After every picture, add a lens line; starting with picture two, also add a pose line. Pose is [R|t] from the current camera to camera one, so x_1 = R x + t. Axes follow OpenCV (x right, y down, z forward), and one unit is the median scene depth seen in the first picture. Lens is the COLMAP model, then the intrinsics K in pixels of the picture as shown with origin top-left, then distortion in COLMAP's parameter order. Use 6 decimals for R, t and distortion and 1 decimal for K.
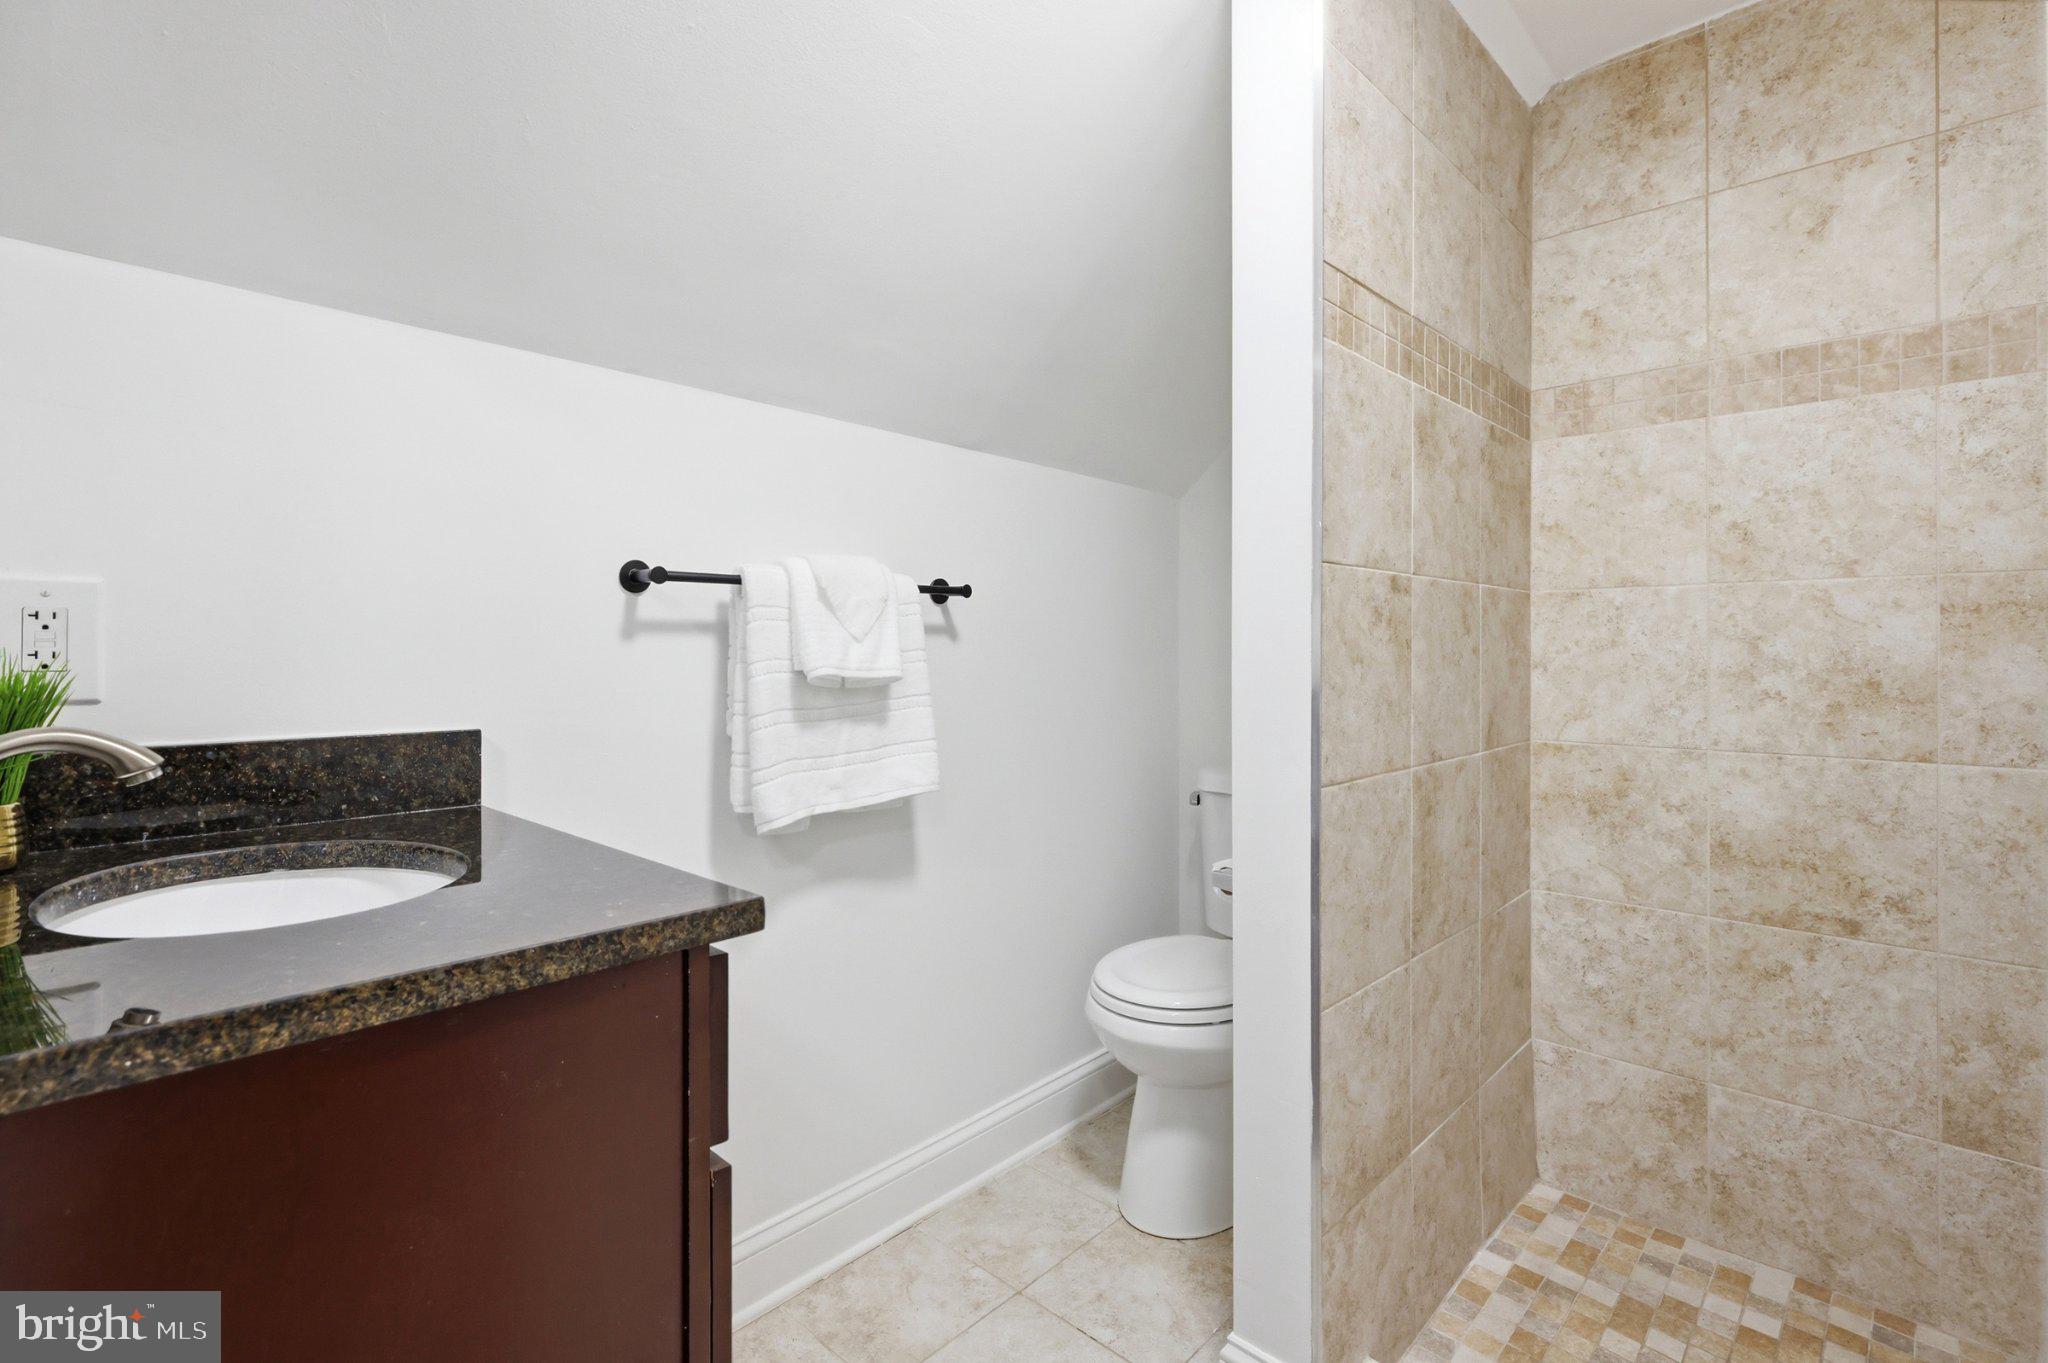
lens RADIAL K [[965.6, 0, 1026.7], [0, 965.6, 668.3], [0, 0, 1]] dist [0.001501, 0.000014]
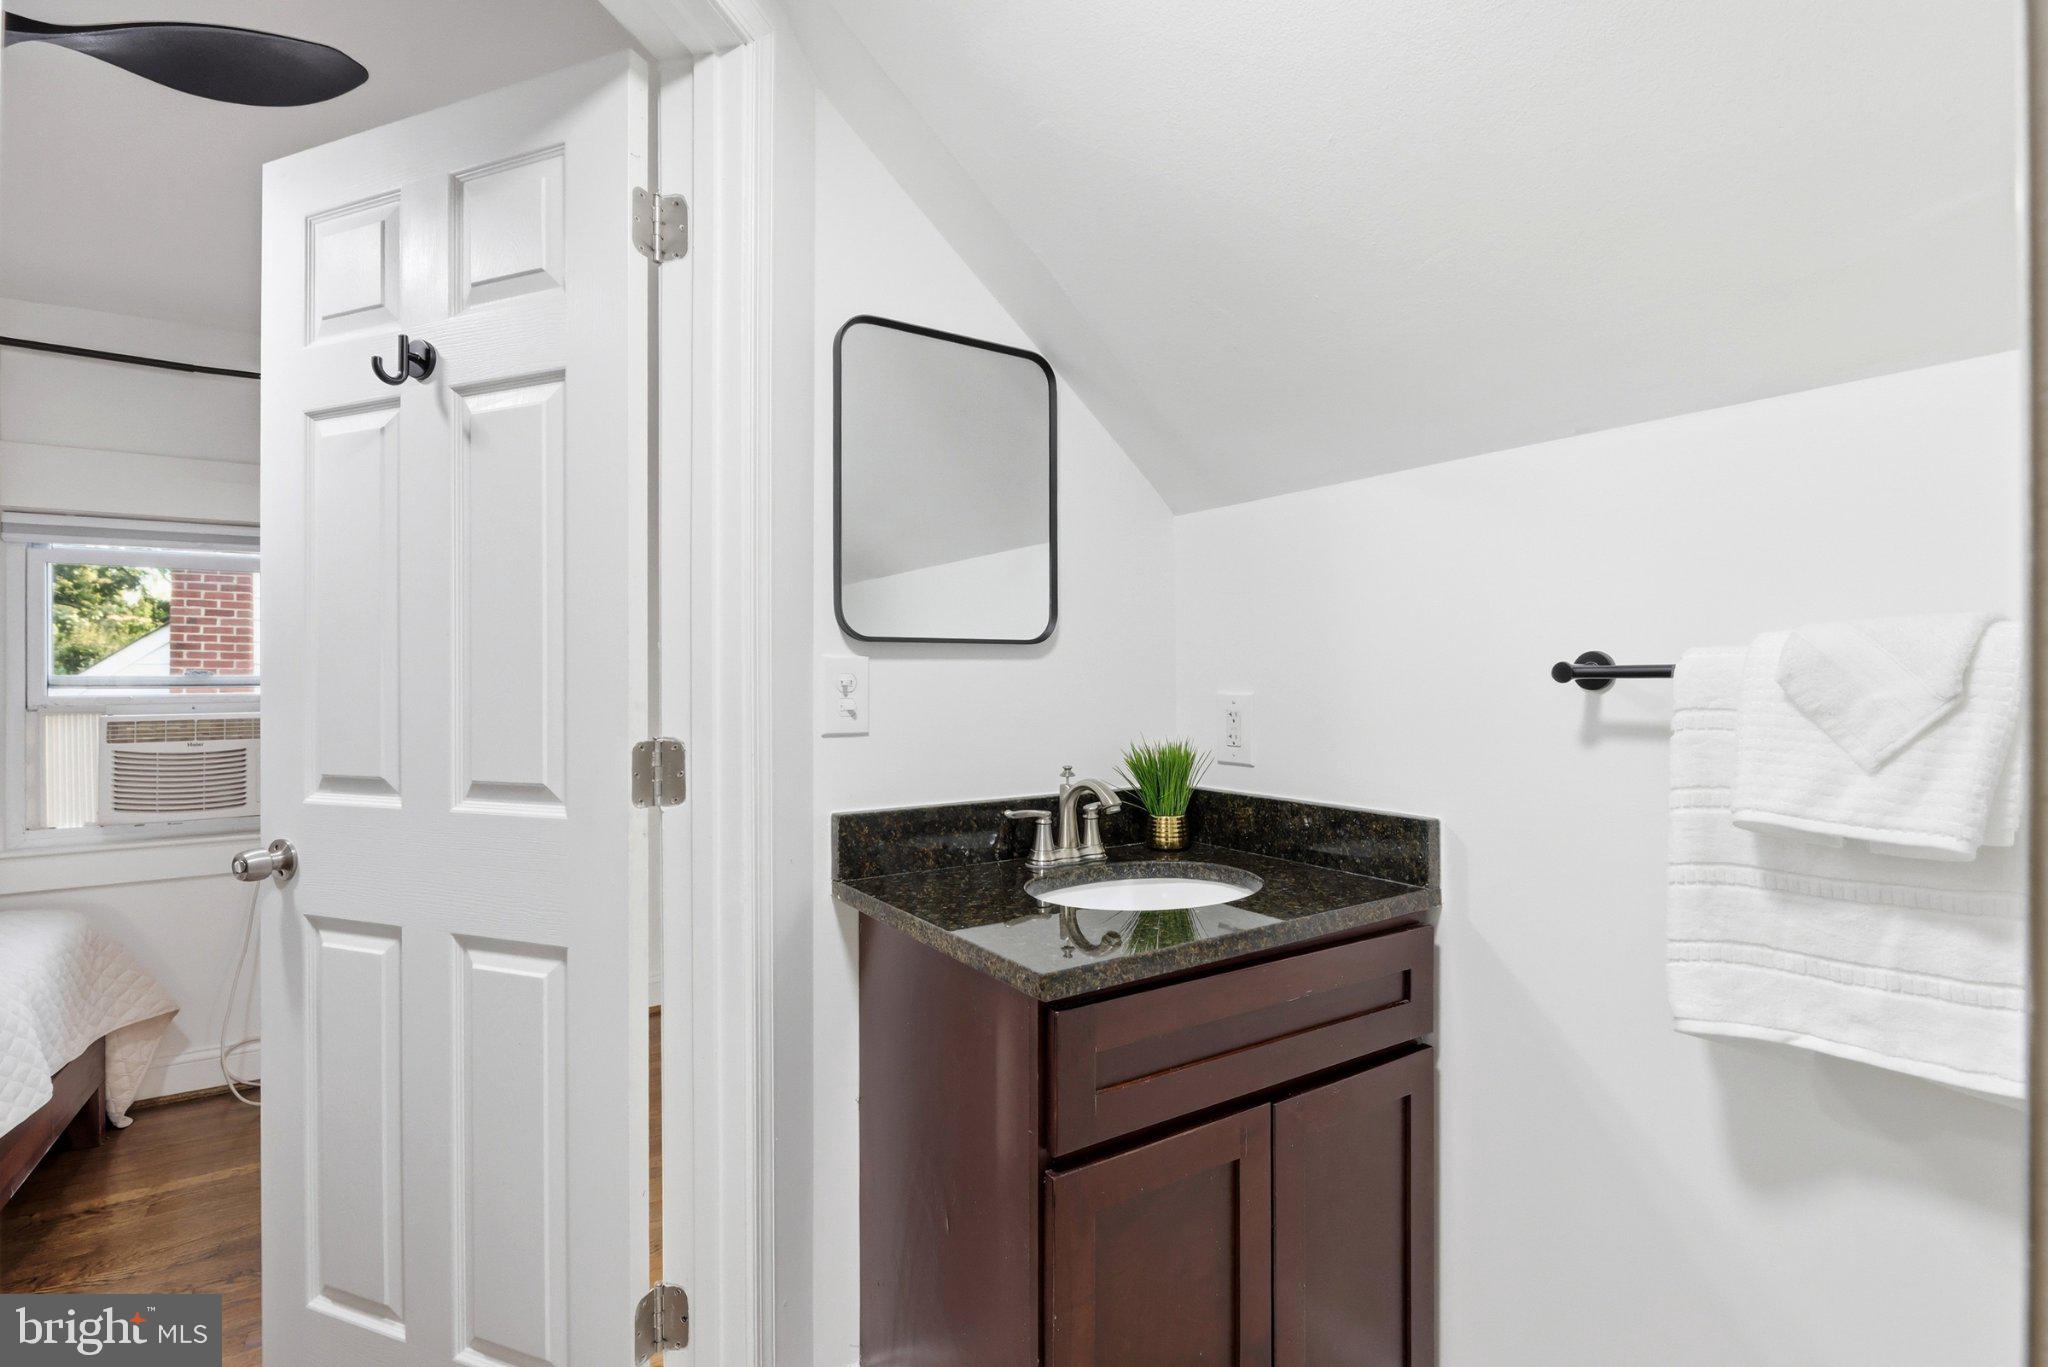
lens RADIAL K [[965.6, 0, 1030.4], [0, 965.6, 682.6], [0, 0, 1]] dist [0.001501, 0.000014]
pose [[-0.230895, 0.009520, -0.972932, 0.535162], [-0.014748, 0.999803, 0.013283, -0.089247], [0.972867, 0.017416, -0.230709, 0.717774]]
